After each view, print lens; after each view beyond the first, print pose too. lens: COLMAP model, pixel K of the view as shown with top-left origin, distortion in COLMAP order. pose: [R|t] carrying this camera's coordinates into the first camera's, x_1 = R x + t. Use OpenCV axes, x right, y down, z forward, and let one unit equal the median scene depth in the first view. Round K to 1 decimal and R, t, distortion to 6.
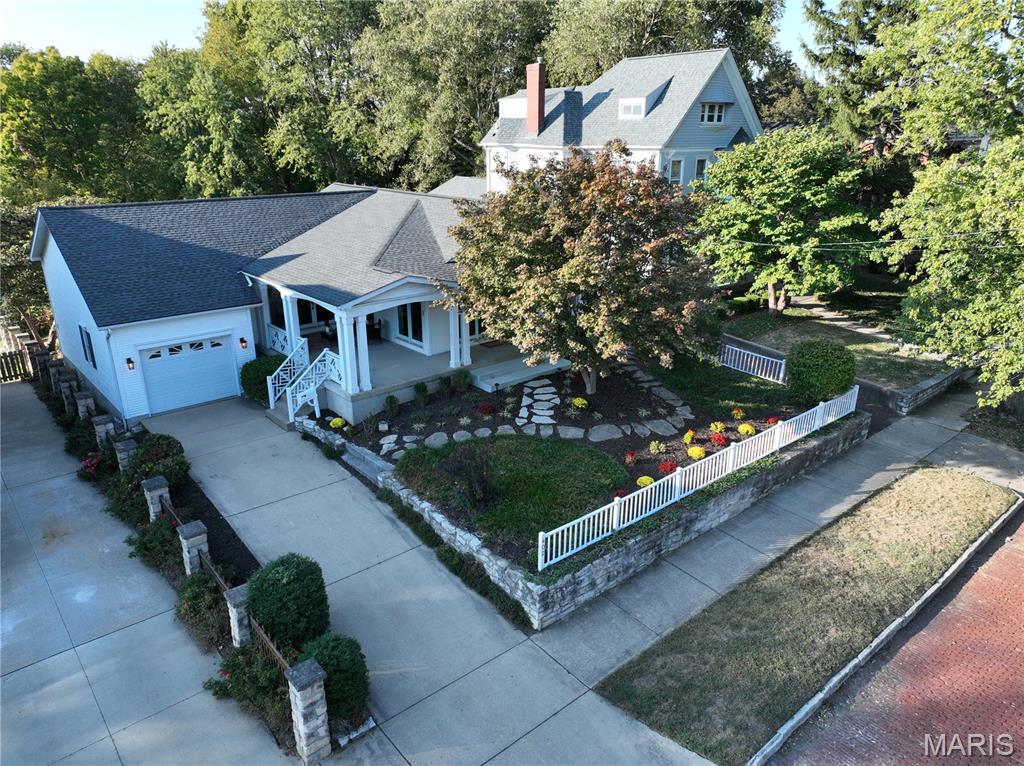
lens RADIAL K [[719.6, 0, 515.1], [0, 719.6, 383.0], [0, 0, 1]] dist [-0.007542, 0.026211]
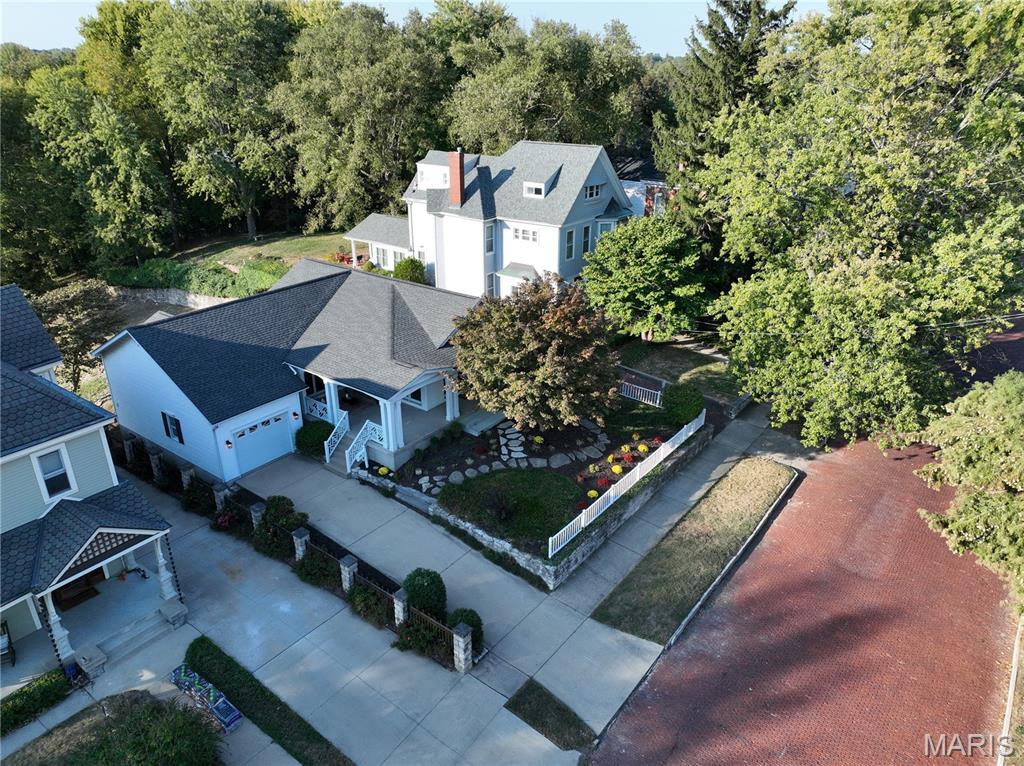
lens RADIAL K [[719.6, 0, 515.6], [0, 719.6, 381.9], [0, 0, 1]] dist [-0.007542, 0.026211]
pose [[0.977426, -0.083408, 0.194118, -0.254551], [0.068463, 0.994239, 0.082472, -0.233015], [-0.199878, -0.067320, 0.977505, -0.500925]]
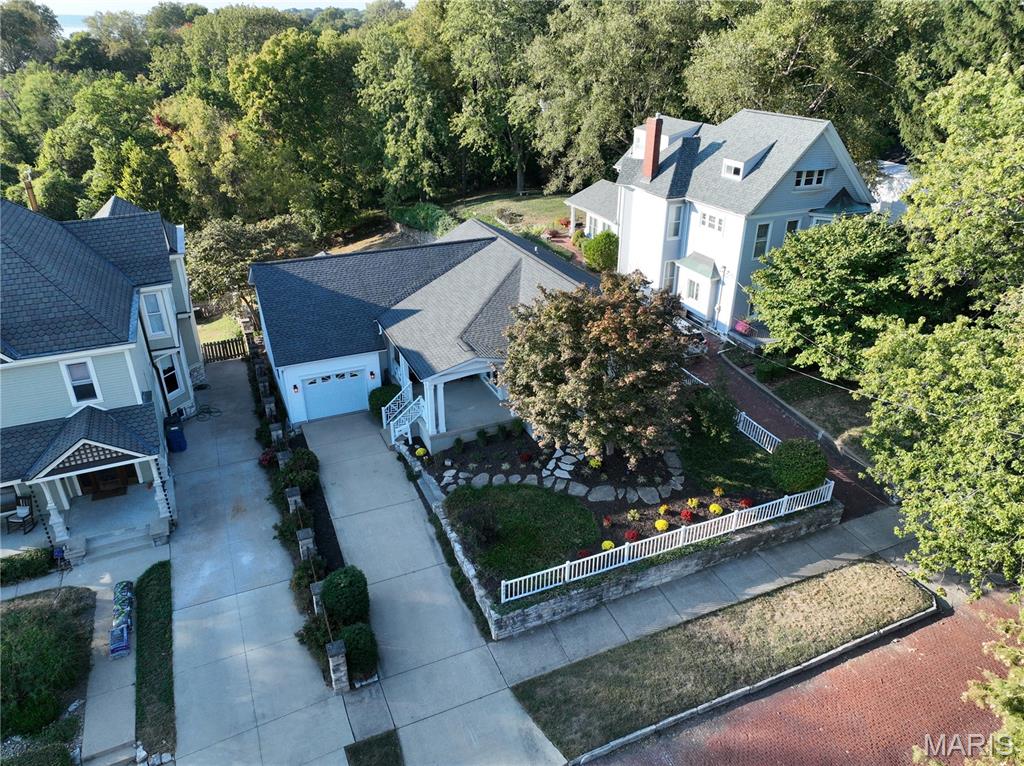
lens RADIAL K [[719.6, 0, 515.7], [0, 719.6, 382.4], [0, 0, 1]] dist [-0.007542, 0.026211]
pose [[0.957563, 0.131372, -0.256544, 0.277081], [-0.098231, 0.985545, 0.138028, -0.293691], [0.270969, -0.106970, 0.956626, -0.288056]]
